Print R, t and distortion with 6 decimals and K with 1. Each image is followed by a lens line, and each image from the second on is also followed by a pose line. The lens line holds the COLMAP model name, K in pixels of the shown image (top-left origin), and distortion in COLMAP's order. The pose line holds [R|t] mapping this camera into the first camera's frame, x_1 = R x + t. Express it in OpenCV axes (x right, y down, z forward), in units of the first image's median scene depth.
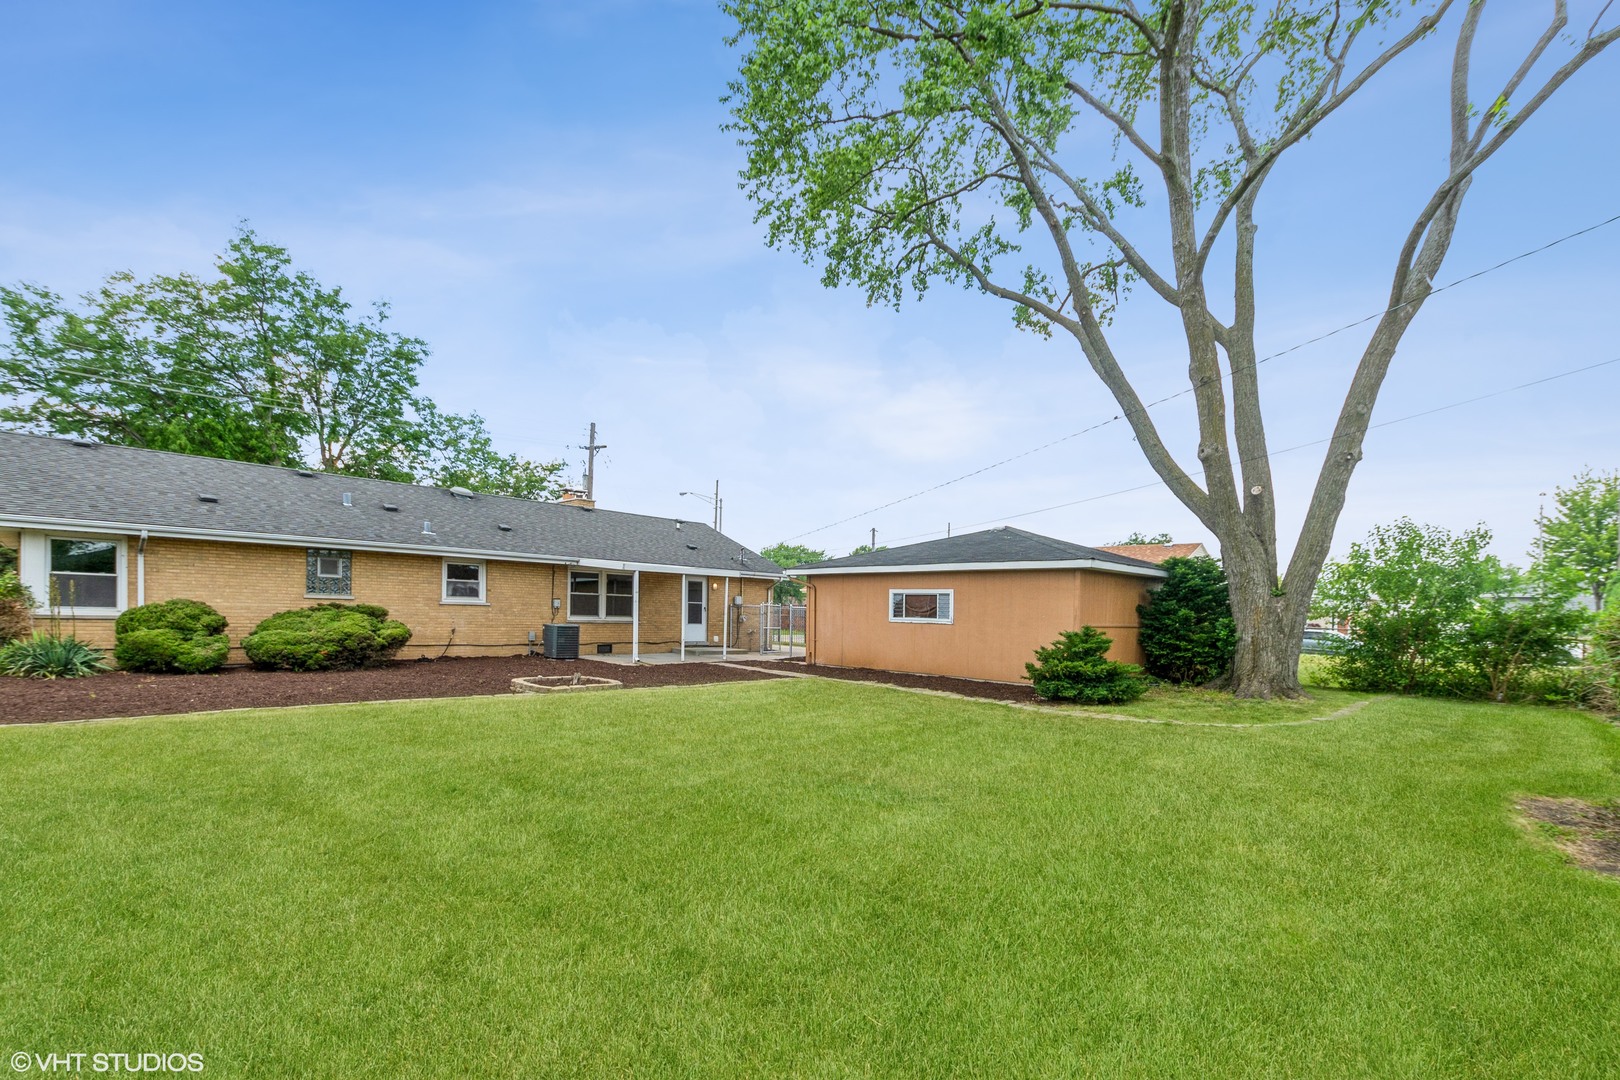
lens RADIAL K [[708.5, 0, 834.2], [0, 708.5, 553.9], [0, 0, 1]] dist [-0.001298, -0.000478]
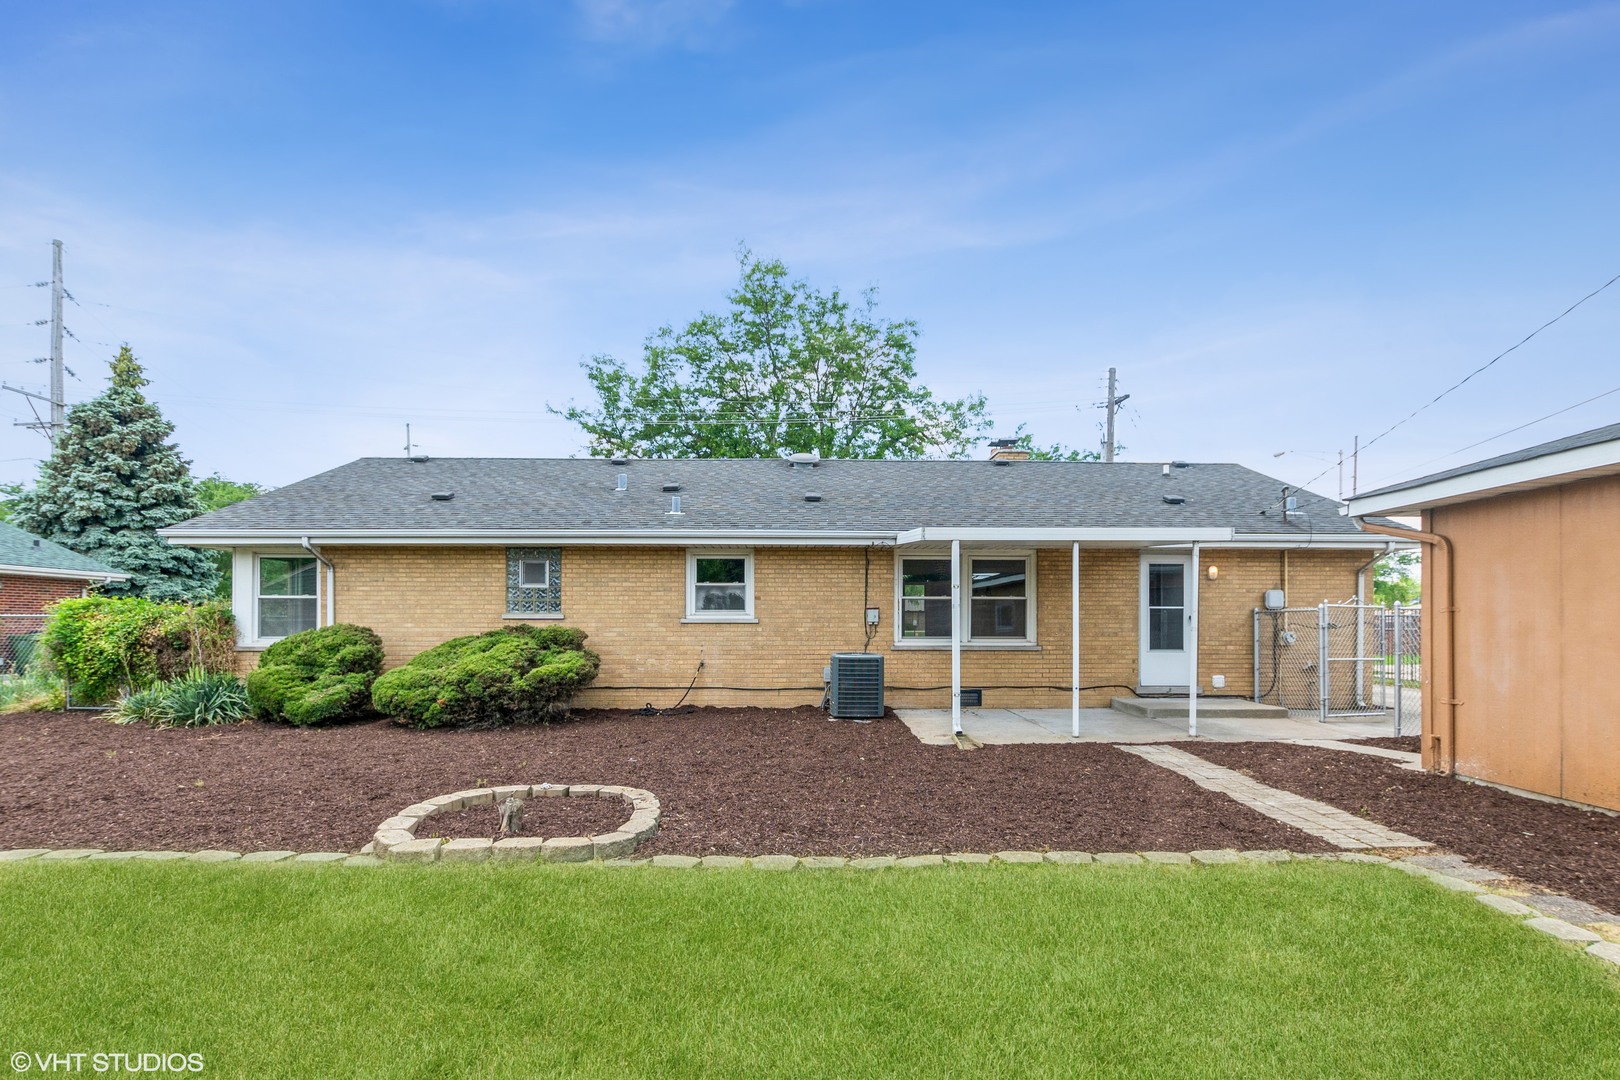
lens RADIAL K [[804.6, 0, 817.9], [0, 804.6, 613.8], [0, 0, 1]] dist [-0.000078, -0.000078]
pose [[0.713269, -0.034181, -0.700057, 0.026086], [0.075617, 0.996733, 0.028378, 0.050045], [0.696800, -0.073177, 0.713523, 0.555227]]
